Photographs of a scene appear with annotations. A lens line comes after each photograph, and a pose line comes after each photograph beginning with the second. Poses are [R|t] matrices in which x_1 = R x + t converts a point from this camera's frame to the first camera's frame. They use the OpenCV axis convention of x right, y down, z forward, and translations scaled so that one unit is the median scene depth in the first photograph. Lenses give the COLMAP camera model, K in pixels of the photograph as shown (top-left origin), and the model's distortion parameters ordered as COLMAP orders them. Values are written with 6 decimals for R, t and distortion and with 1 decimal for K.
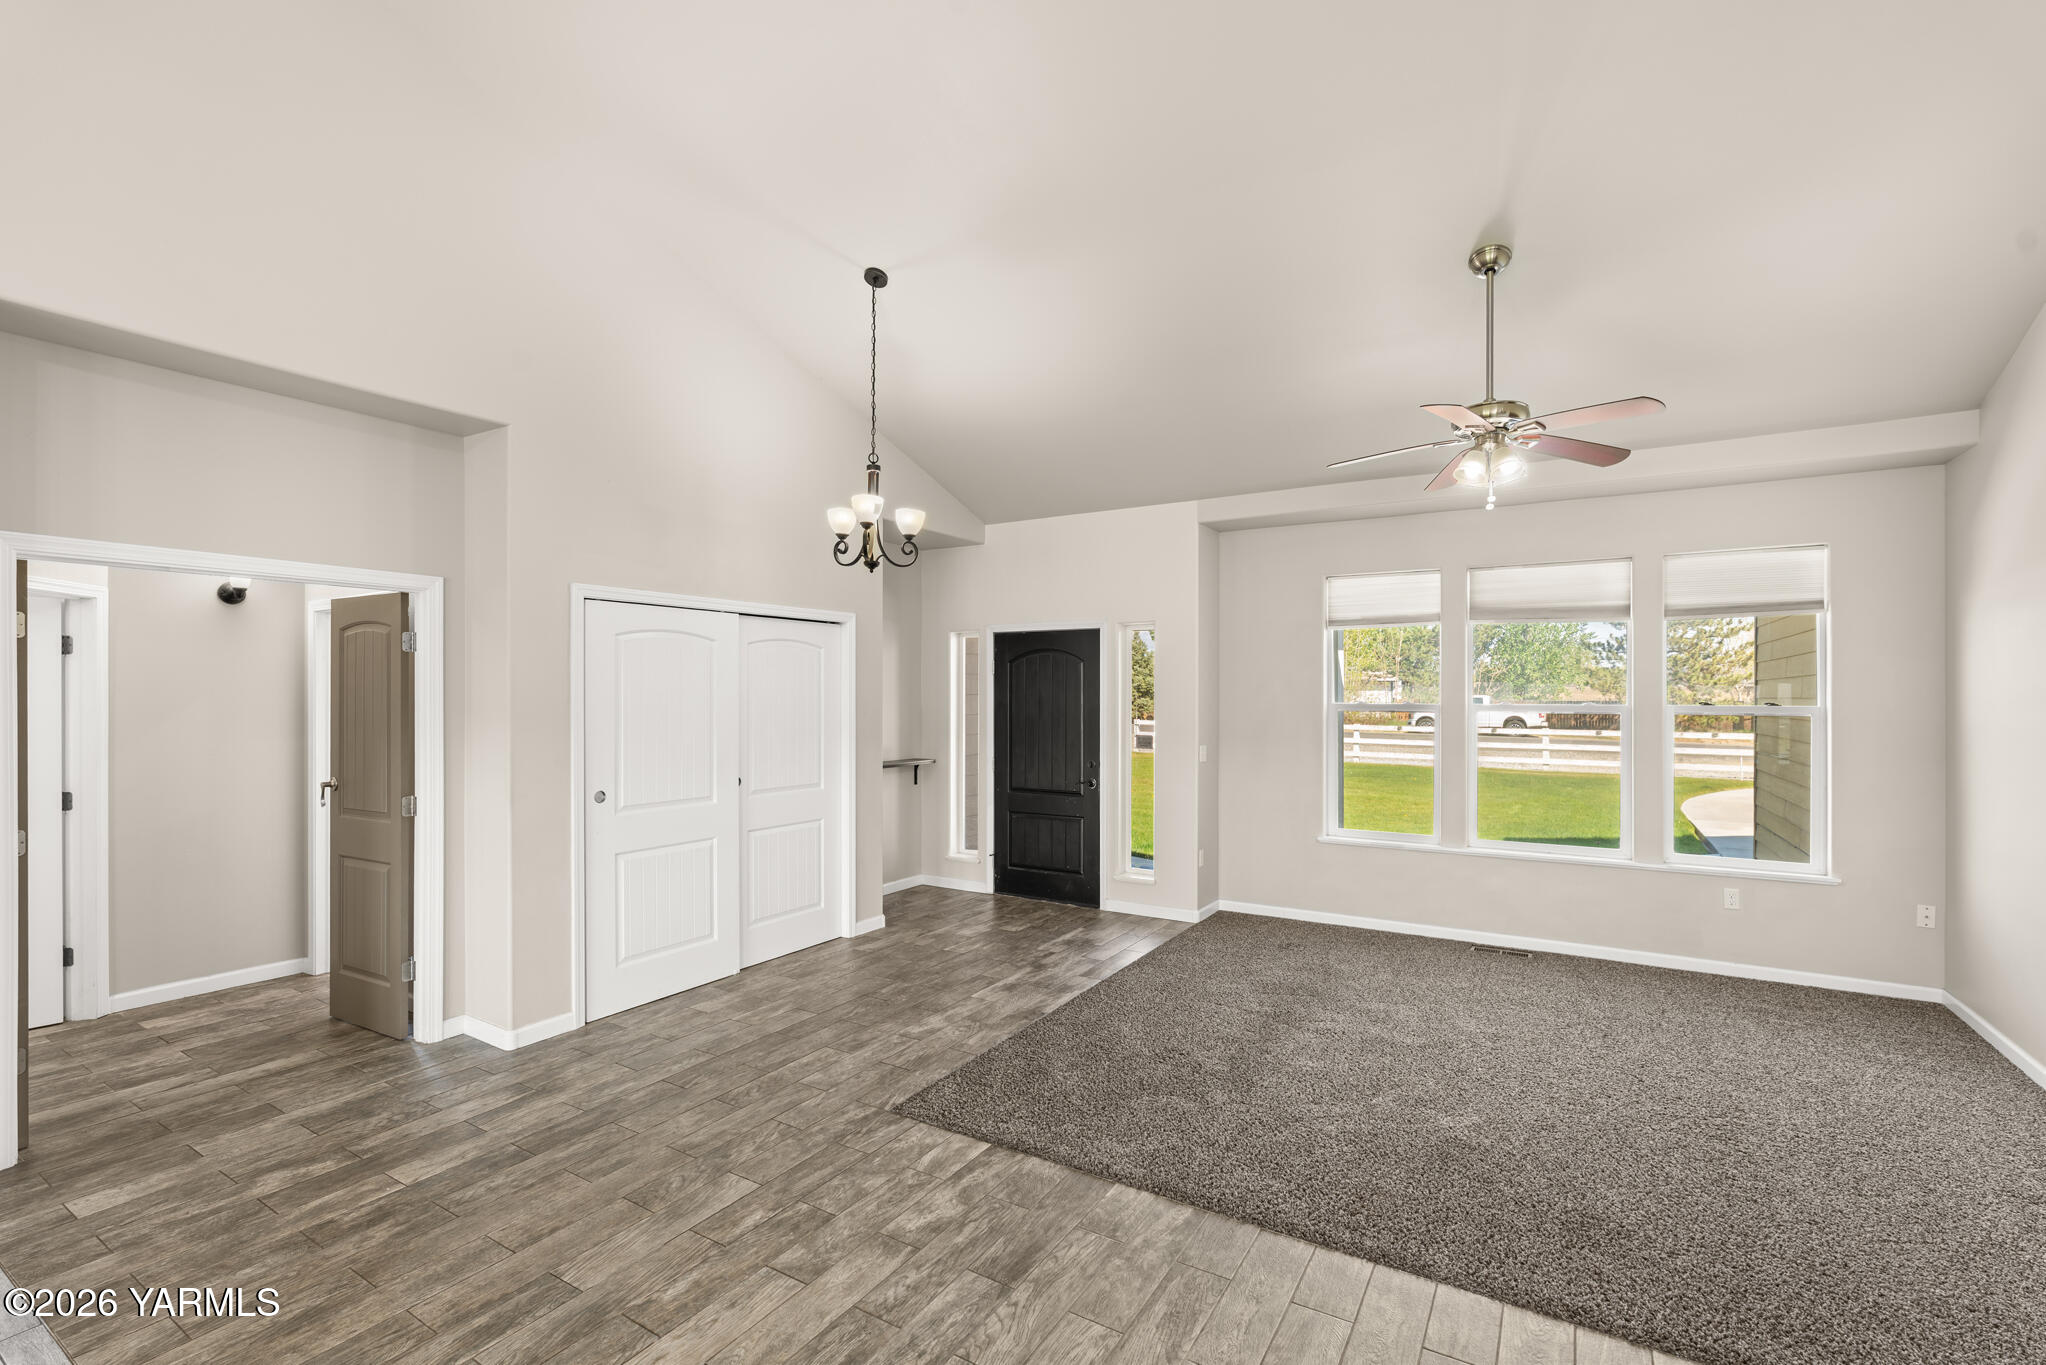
lens RADIAL K [[902.7, 0, 1021.6], [0, 902.7, 692.4], [0, 0, 1]] dist [-0.010840, 0.000453]
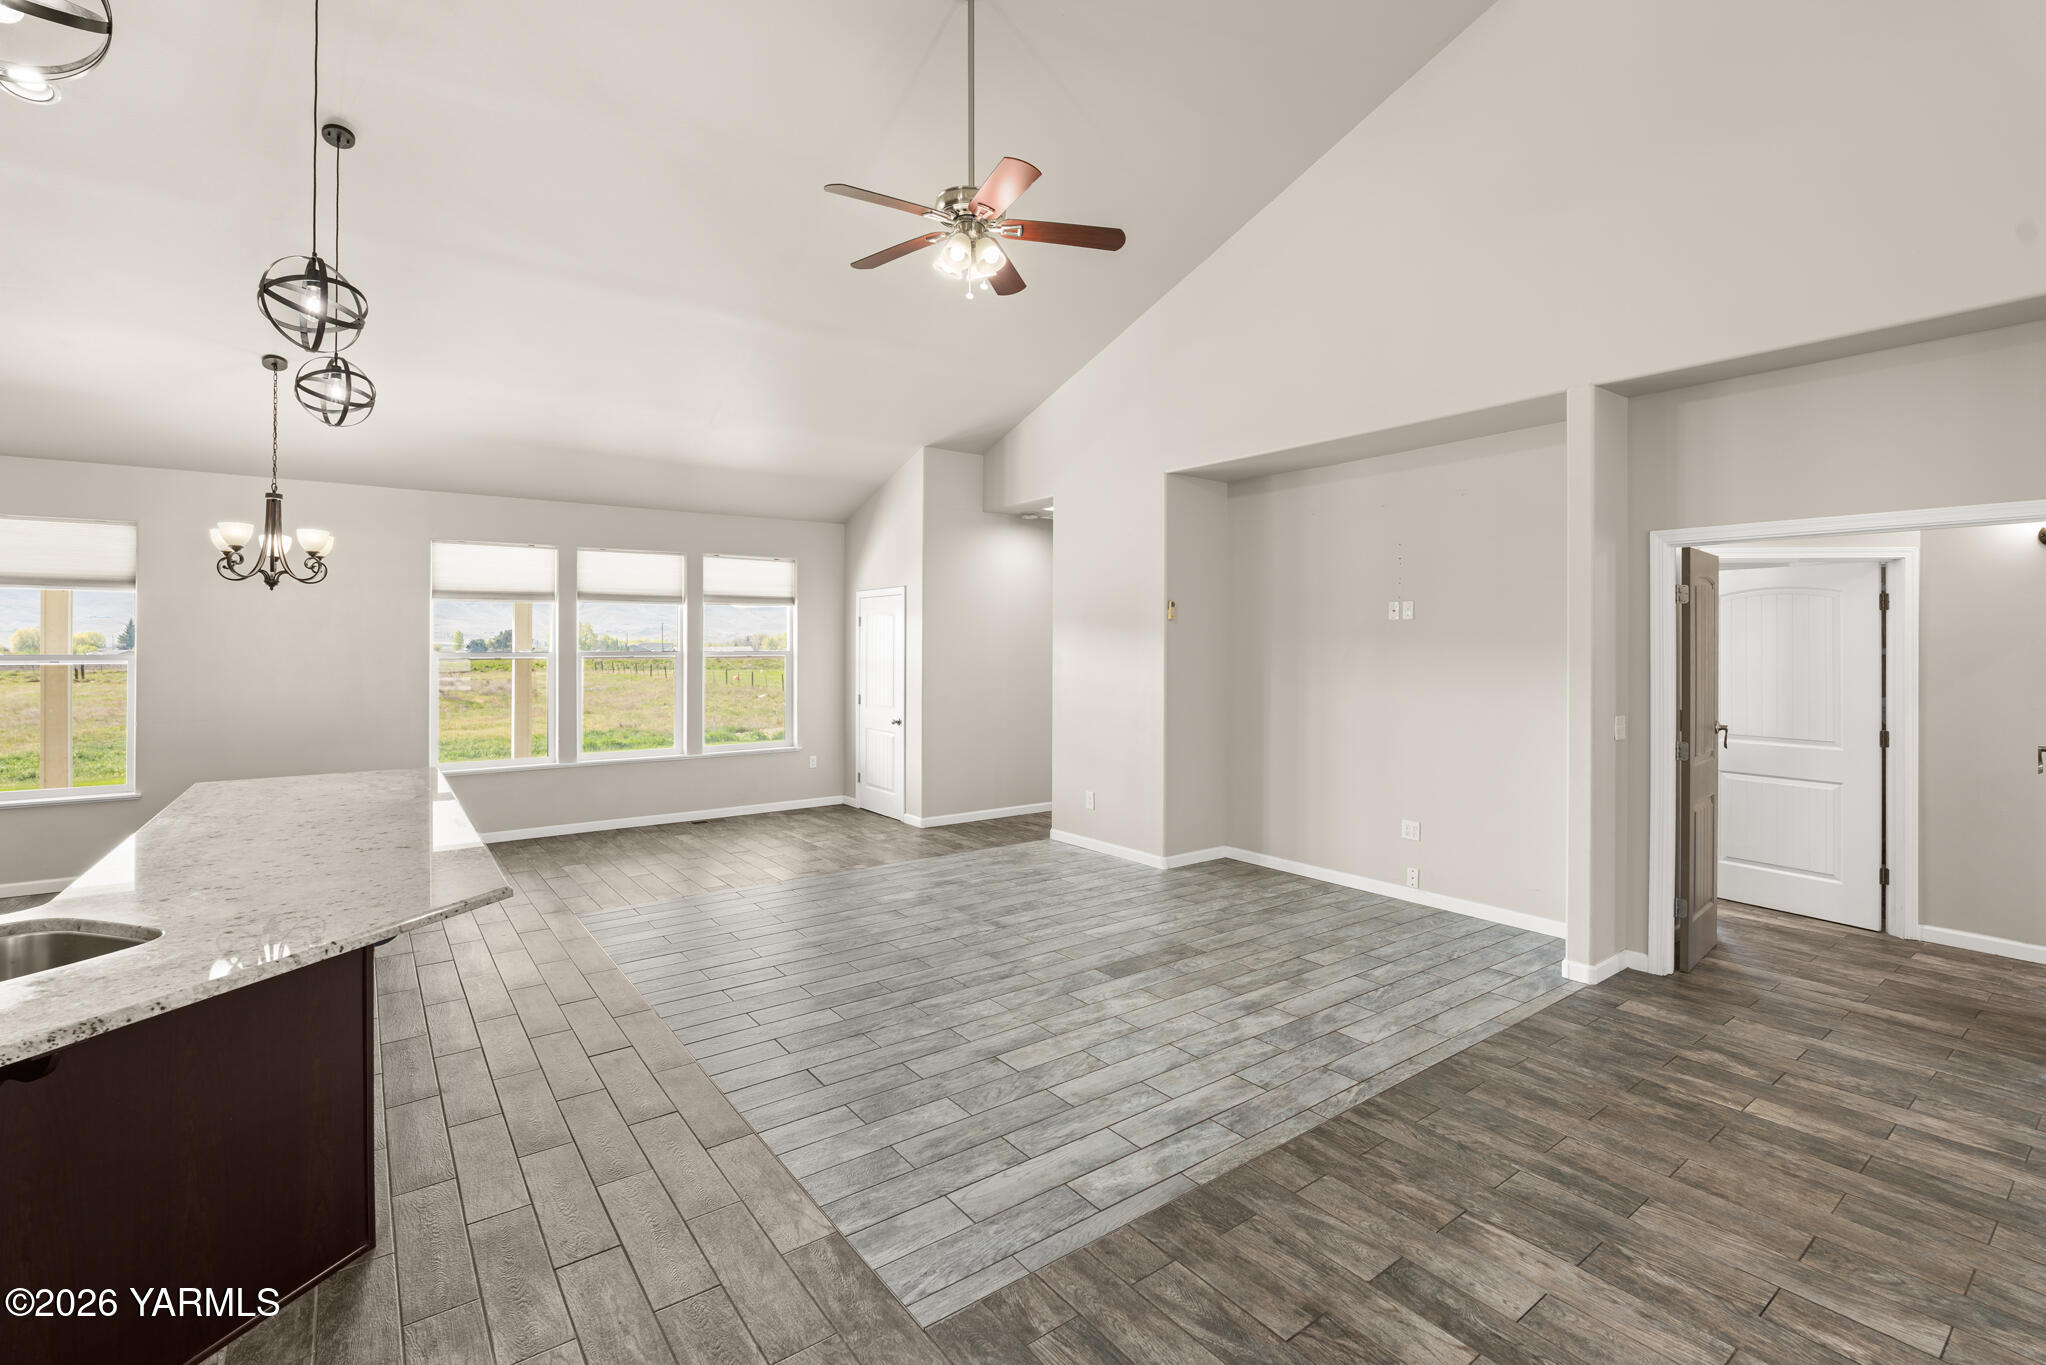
lens RADIAL K [[912.9, 0, 1025.9], [0, 912.9, 642.1], [0, 0, 1]] dist [-0.008992, 0.000780]
pose [[-0.369634, -0.003069, -0.929172, 0.386861], [-0.000946, 0.999995, -0.002927, 0.002151], [0.929177, -0.000203, -0.369635, 0.383202]]
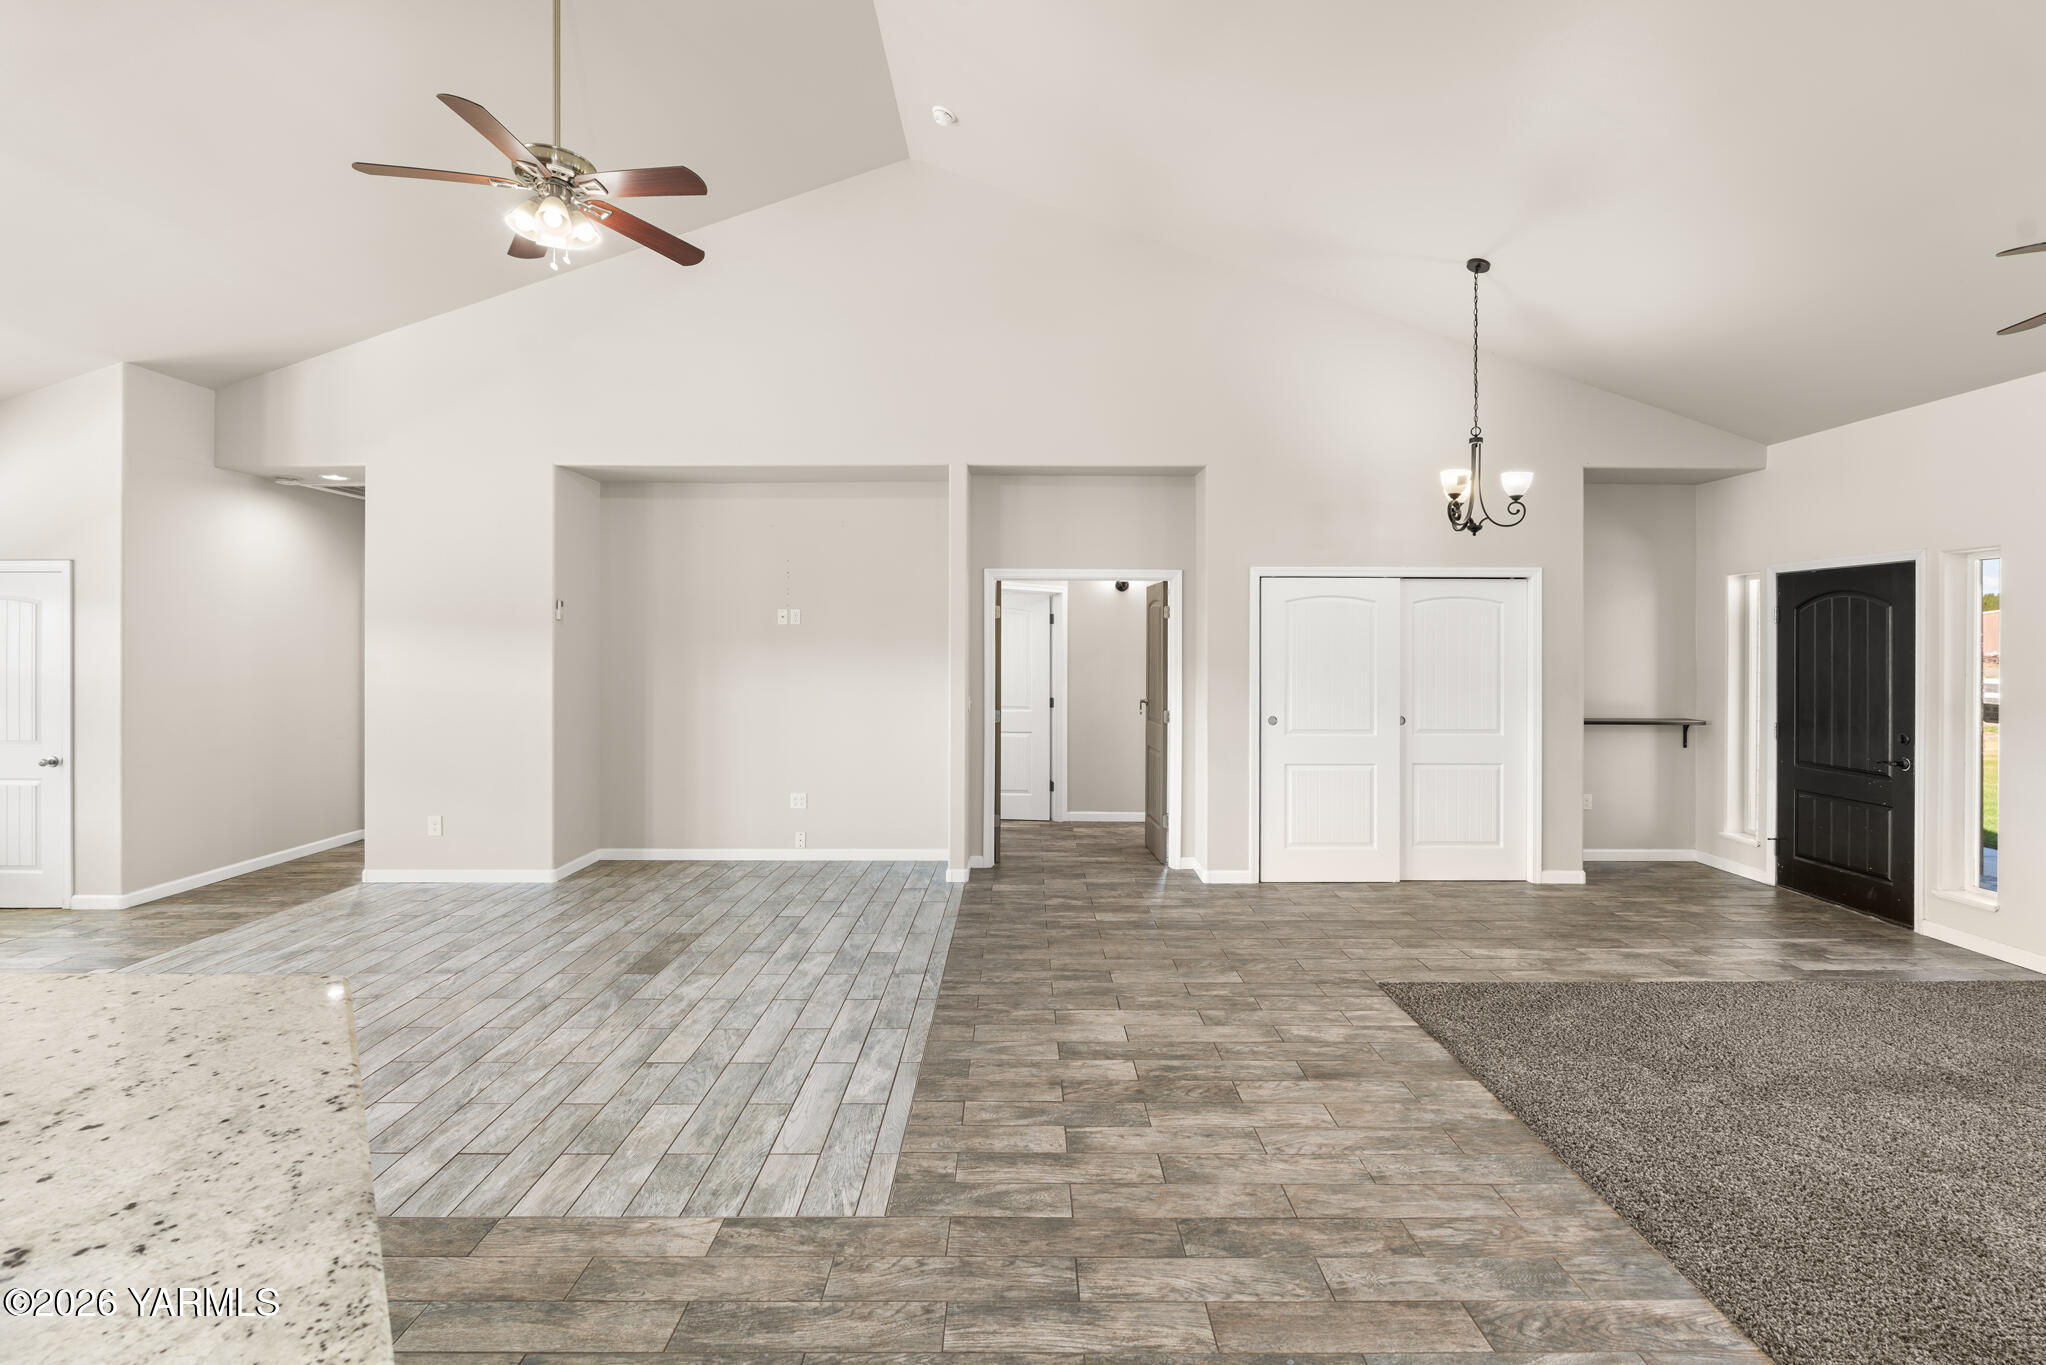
lens RADIAL K [[909.0, 0, 1024.6], [0, 909.0, 649.9], [0, 0, 1]] dist [-0.010617, 0.000496]
pose [[0.526247, 0.004392, -0.850320, 0.488208], [-0.000218, 0.999987, 0.005030, 0.000979], [0.850332, -0.002461, 0.526242, -0.047596]]
